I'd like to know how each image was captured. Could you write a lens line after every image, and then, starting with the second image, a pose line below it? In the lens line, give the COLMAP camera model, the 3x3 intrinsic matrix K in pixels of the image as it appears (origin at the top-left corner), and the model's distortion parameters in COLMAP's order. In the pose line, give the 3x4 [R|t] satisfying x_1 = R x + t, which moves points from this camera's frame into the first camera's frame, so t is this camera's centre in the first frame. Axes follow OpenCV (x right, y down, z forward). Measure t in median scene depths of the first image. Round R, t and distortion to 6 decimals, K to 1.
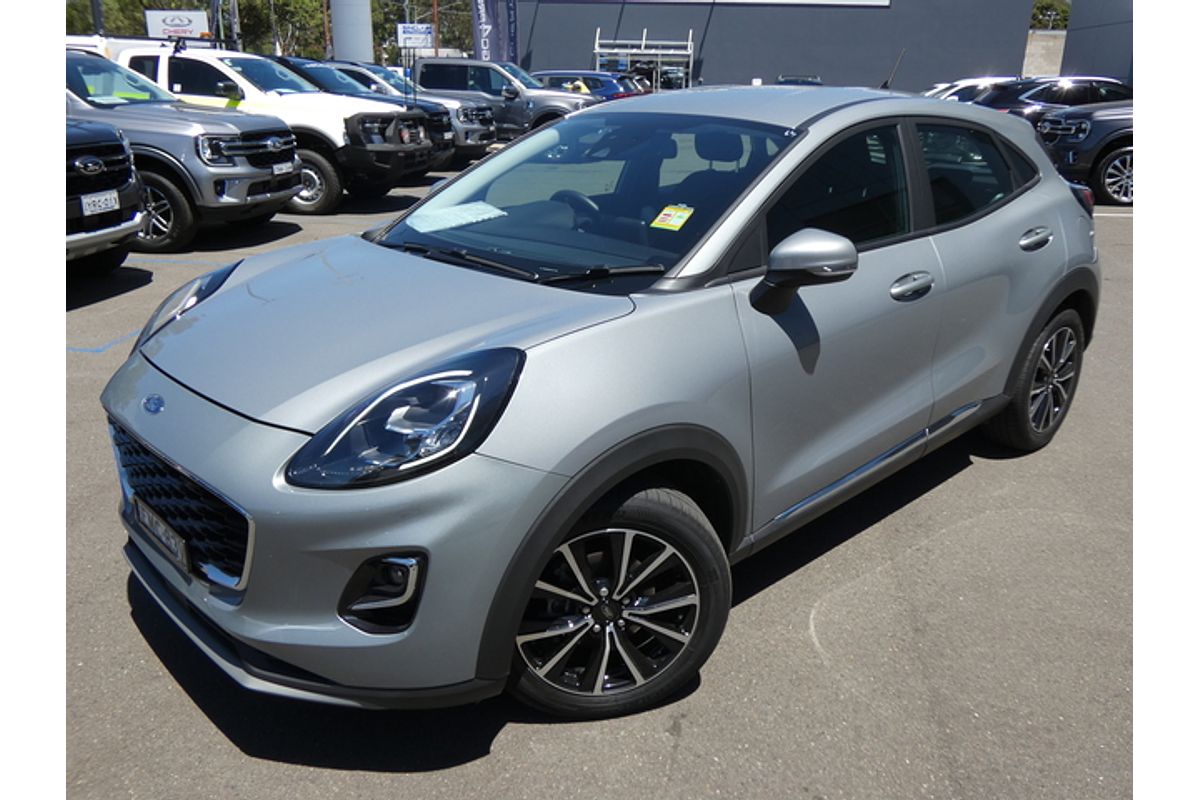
lens RADIAL K [[887.8, 0, 600.0], [0, 887.8, 400.0], [0, 0, 1]] dist [-0.007455, -0.000809]
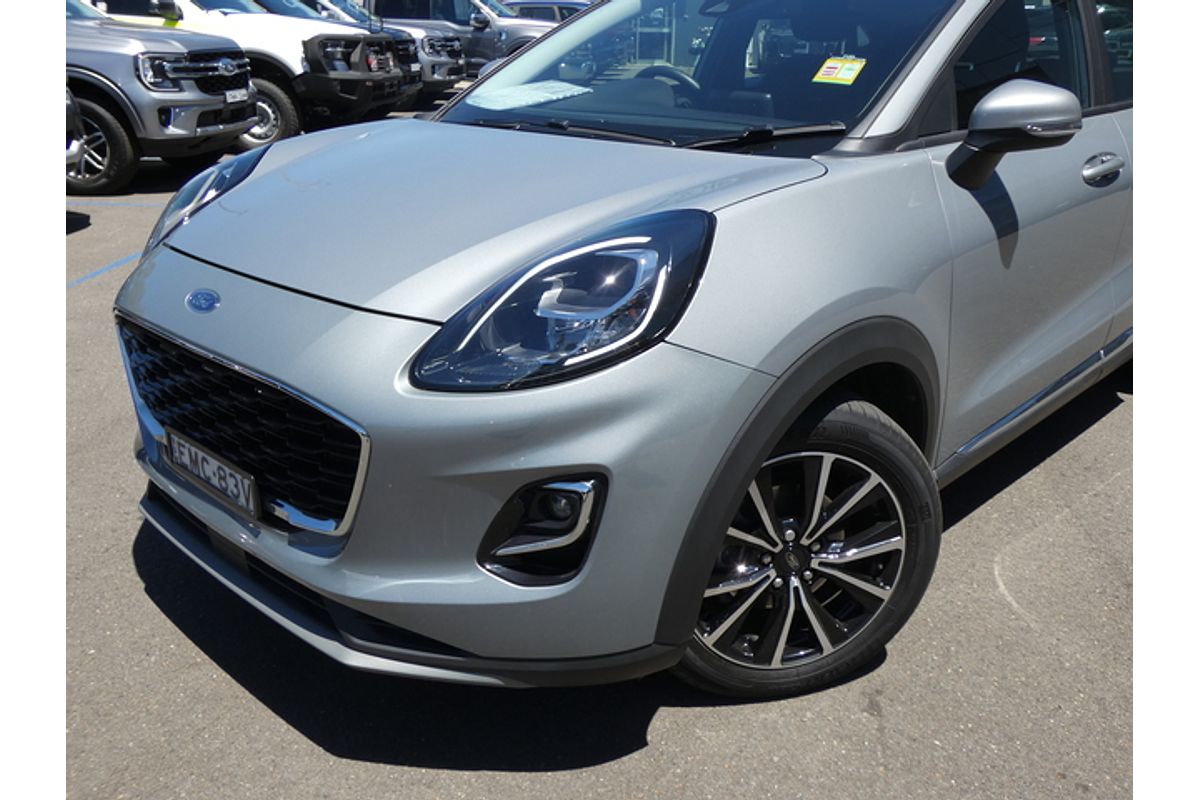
lens RADIAL K [[990.6, 0, 600.0], [0, 990.6, 400.0], [0, 0, 1]] dist [-0.008541, 0.005908]
pose [[0.999269, -0.017119, 0.034189, -0.183444], [0.016486, 0.999689, 0.018712, 0.075297], [-0.034499, -0.018135, 0.999240, 0.130860]]
